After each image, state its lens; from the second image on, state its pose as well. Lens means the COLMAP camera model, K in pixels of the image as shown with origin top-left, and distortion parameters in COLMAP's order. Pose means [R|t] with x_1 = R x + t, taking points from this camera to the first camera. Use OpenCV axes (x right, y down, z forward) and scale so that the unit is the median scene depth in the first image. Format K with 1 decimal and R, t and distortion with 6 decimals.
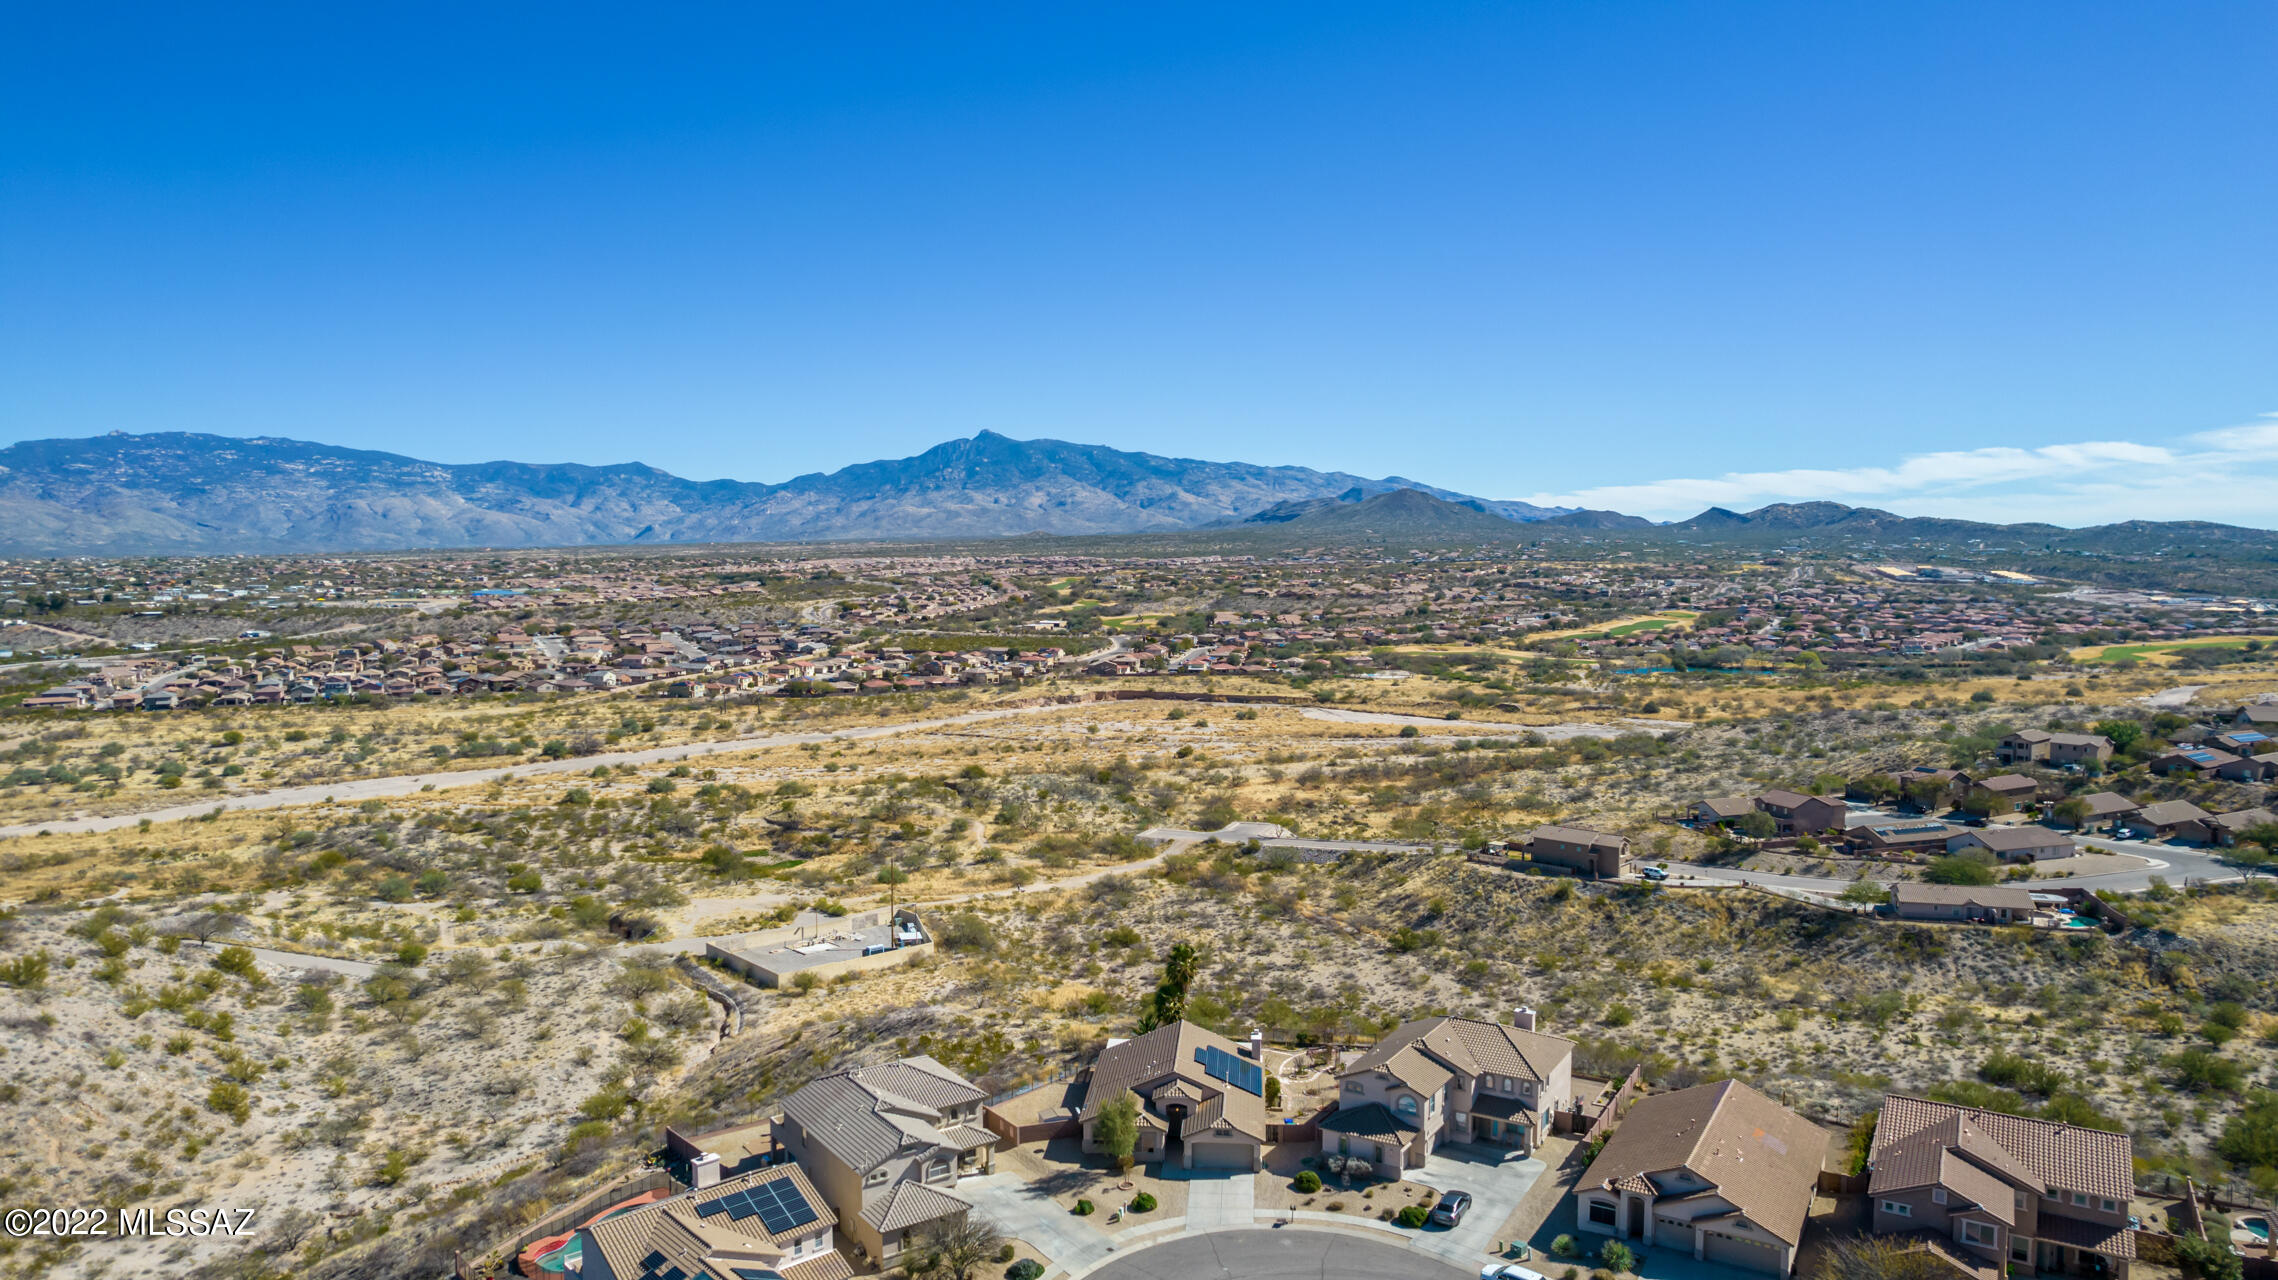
lens RADIAL K [[1461.6, 0, 1134.4], [0, 1461.6, 637.0], [0, 0, 1]] dist [-0.077848, 0.079169]
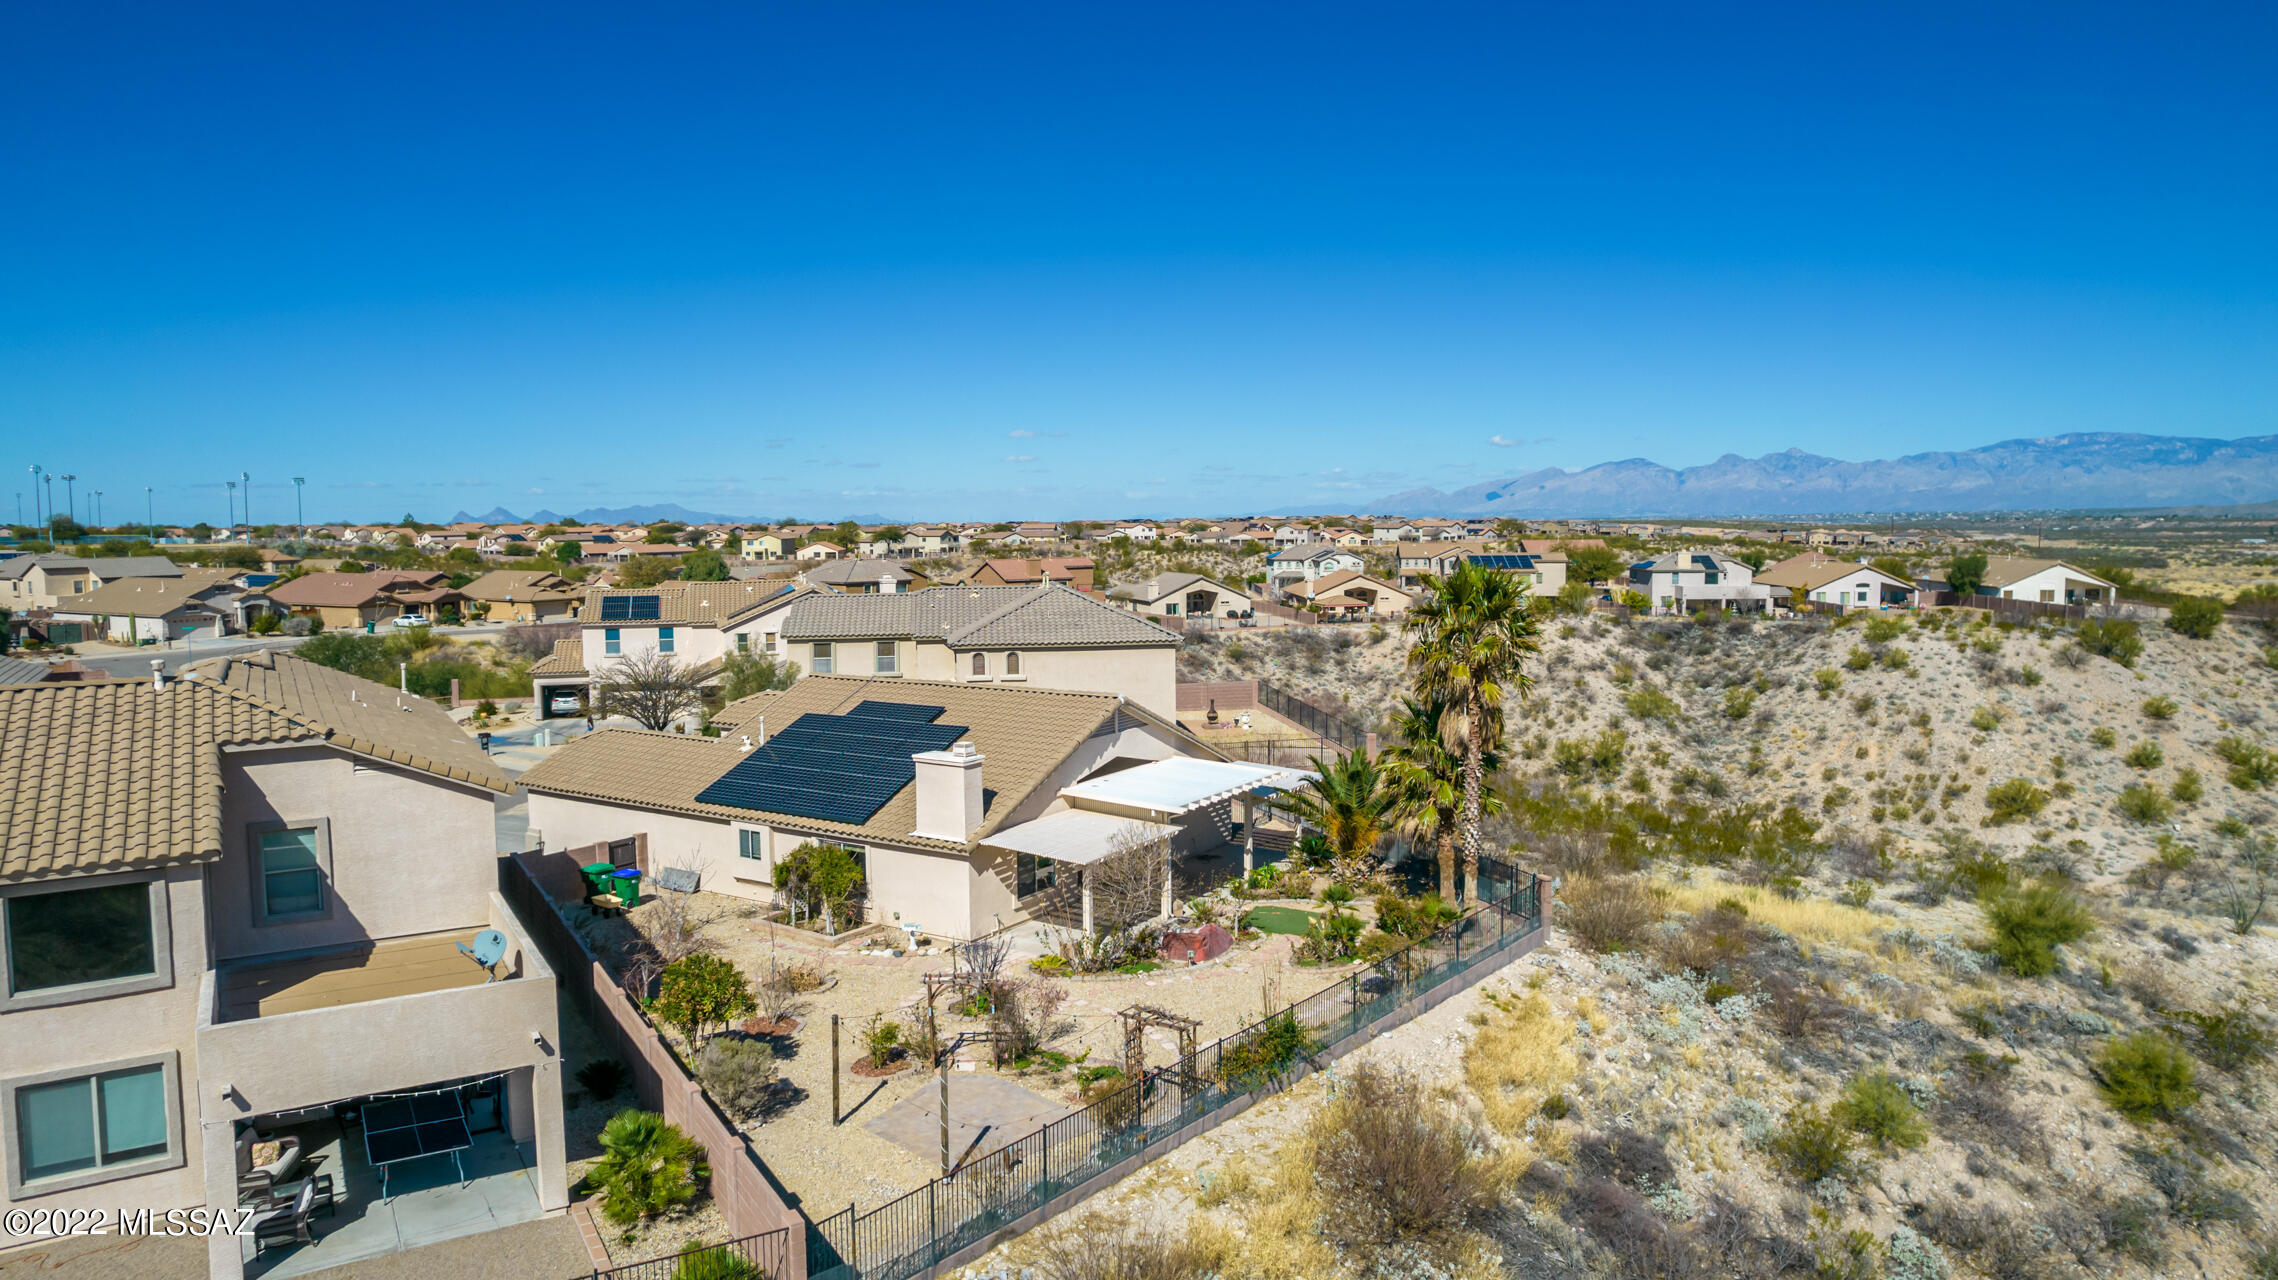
lens RADIAL K [[1496.3, 0, 1134.0], [0, 1496.3, 639.7], [0, 0, 1]] dist [-0.083831, 0.079544]
pose [[-0.463993, 0.080044, -0.882215, 0.034228], [-0.047583, 0.992219, 0.115051, 0.022304], [0.884560, 0.095361, -0.456574, 0.121221]]
